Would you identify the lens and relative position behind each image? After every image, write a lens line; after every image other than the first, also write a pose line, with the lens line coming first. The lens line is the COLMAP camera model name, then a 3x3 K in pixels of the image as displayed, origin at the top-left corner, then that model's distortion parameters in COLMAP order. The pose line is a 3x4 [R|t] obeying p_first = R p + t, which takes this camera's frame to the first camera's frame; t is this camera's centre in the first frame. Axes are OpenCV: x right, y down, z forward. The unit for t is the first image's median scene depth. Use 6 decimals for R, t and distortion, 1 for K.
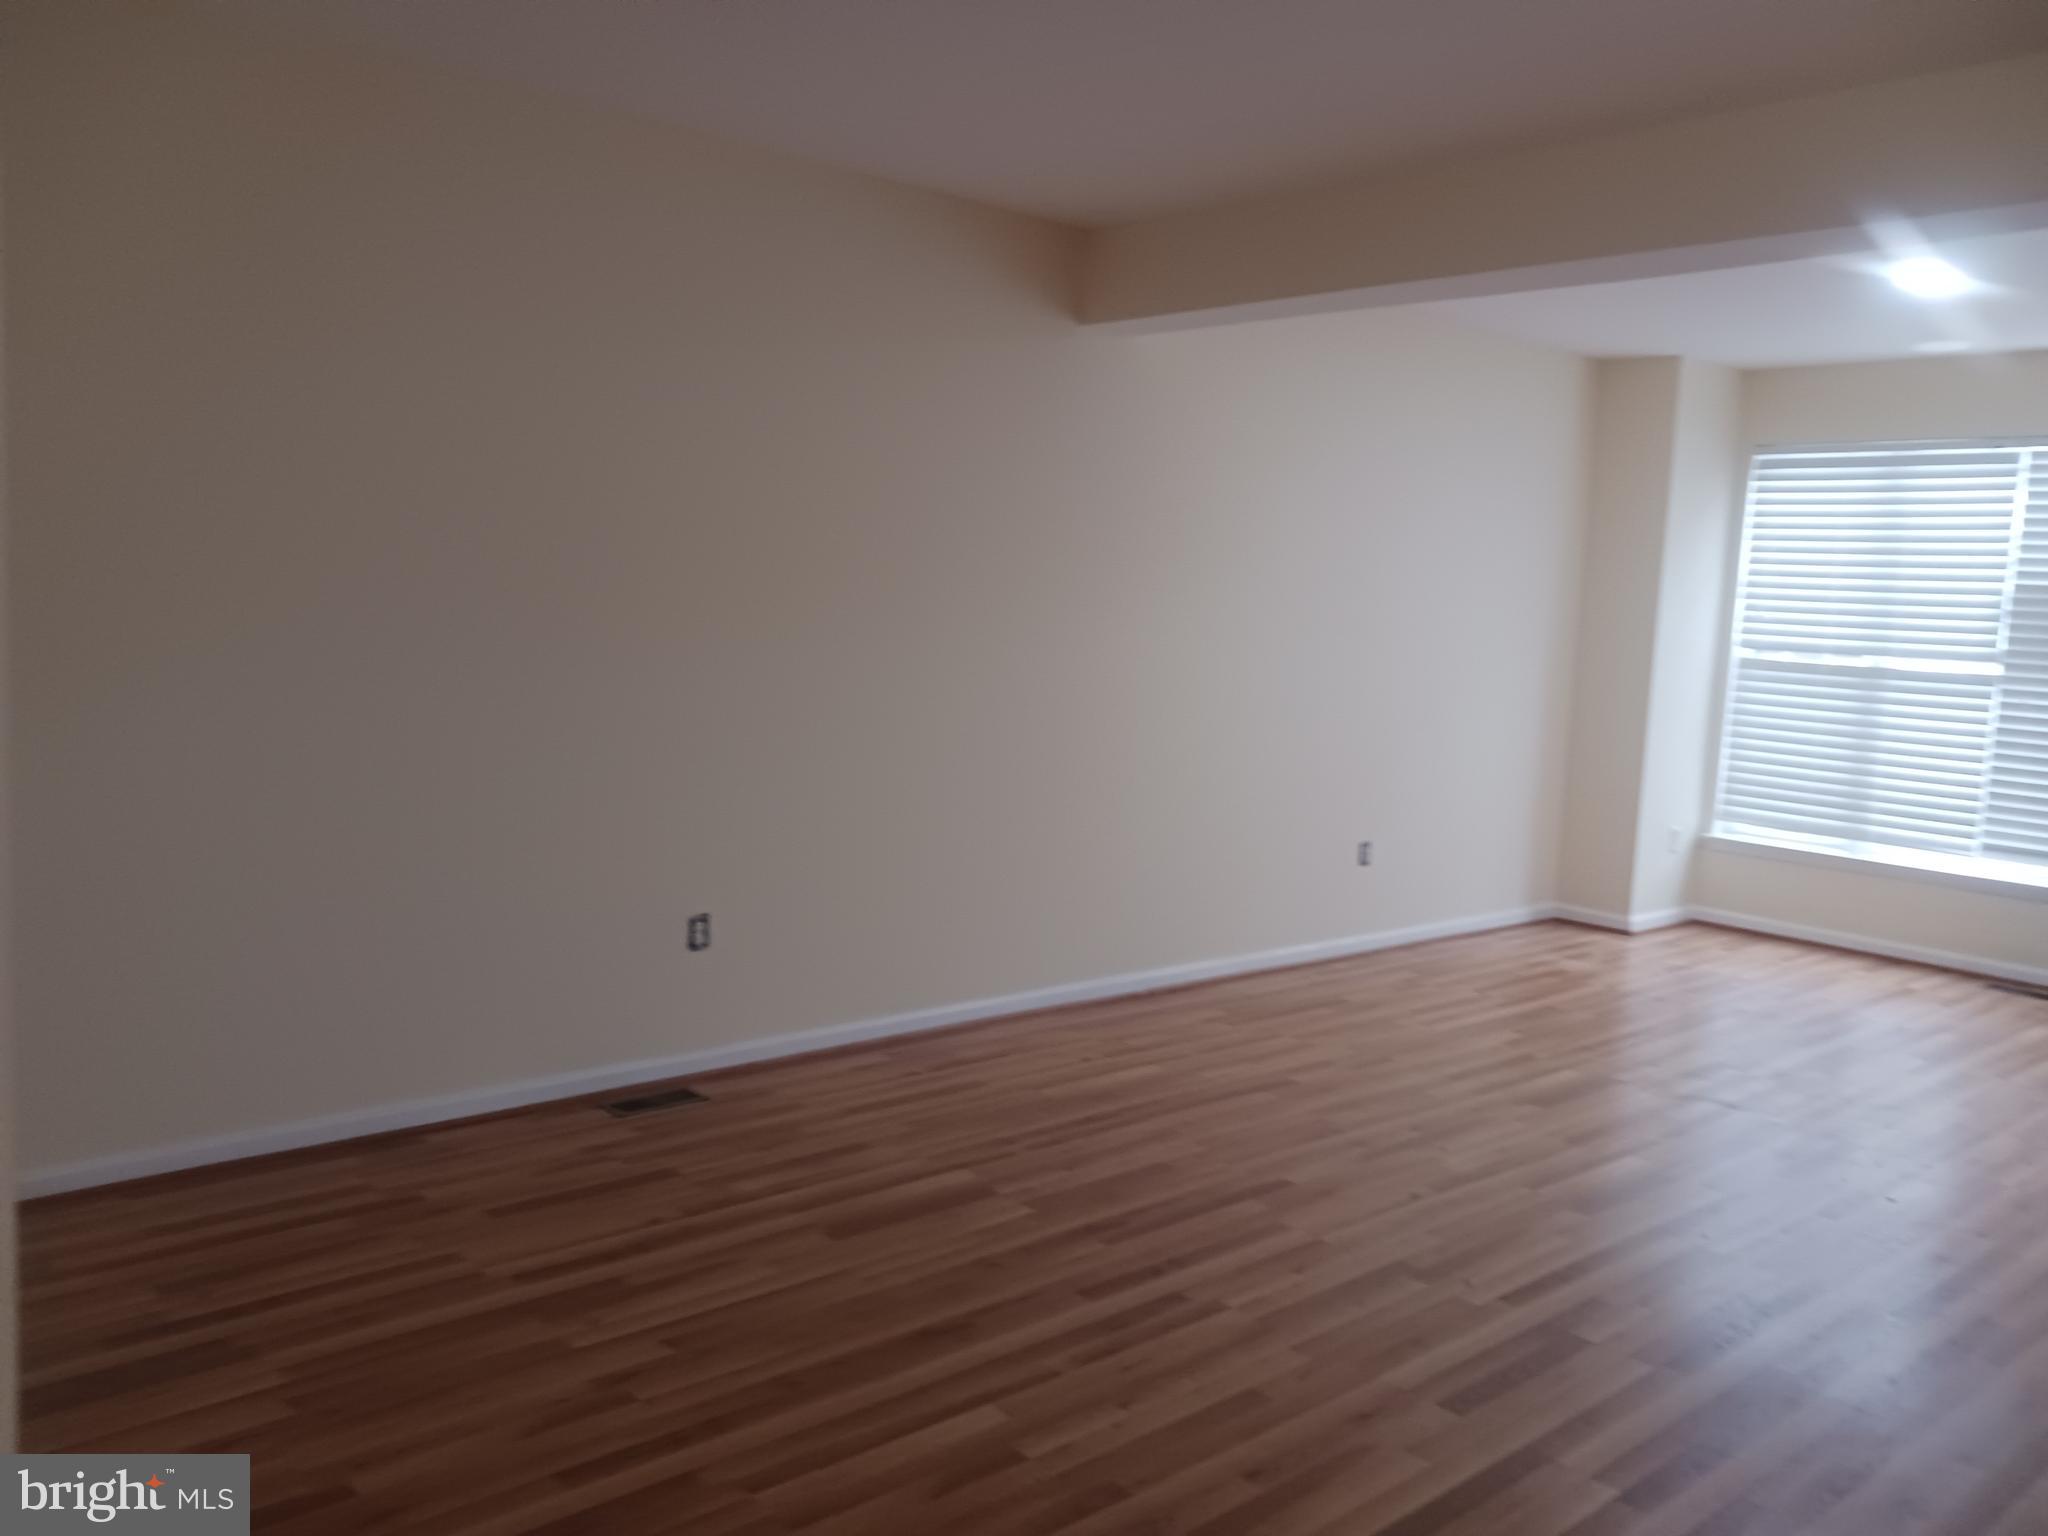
lens RADIAL K [[1624.7, 0, 1042.3], [0, 1624.7, 773.1], [0, 0, 1]] dist [0.004045, 0.021806]
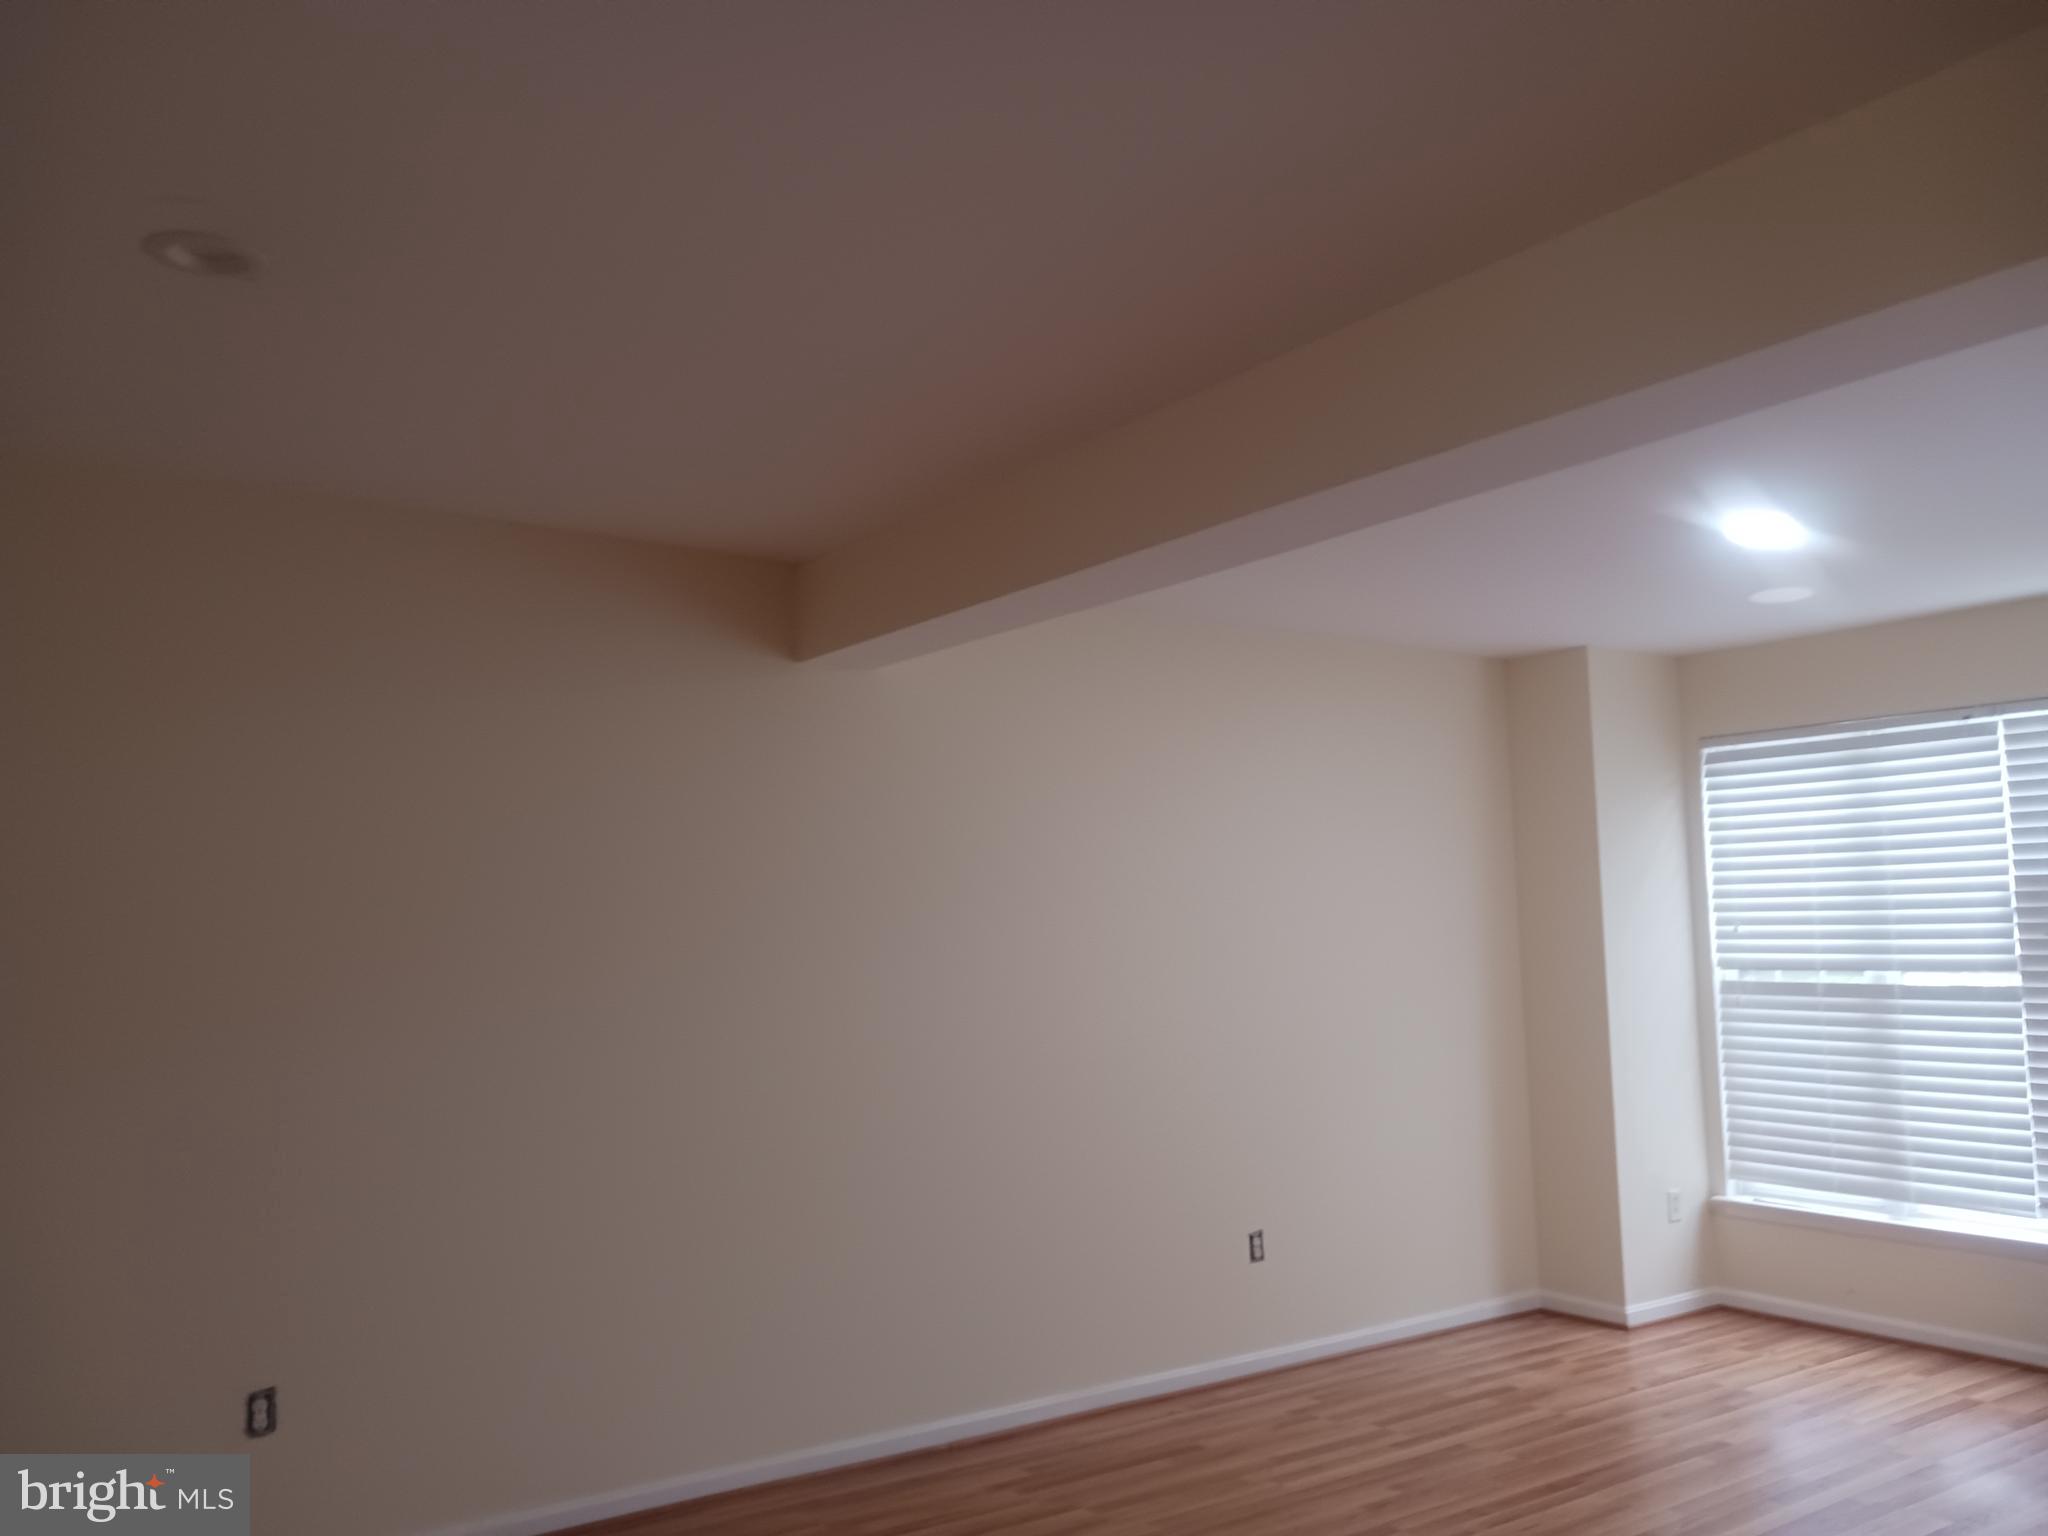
lens RADIAL K [[1624.7, 0, 1006.0], [0, 1624.7, 768.6], [0, 0, 1]] dist [0.004045, 0.021806]
pose [[0.991600, -0.075671, -0.104899, 0.163755], [0.050696, 0.973494, -0.223025, -0.008970], [0.118995, 0.215833, 0.969152, 0.113705]]
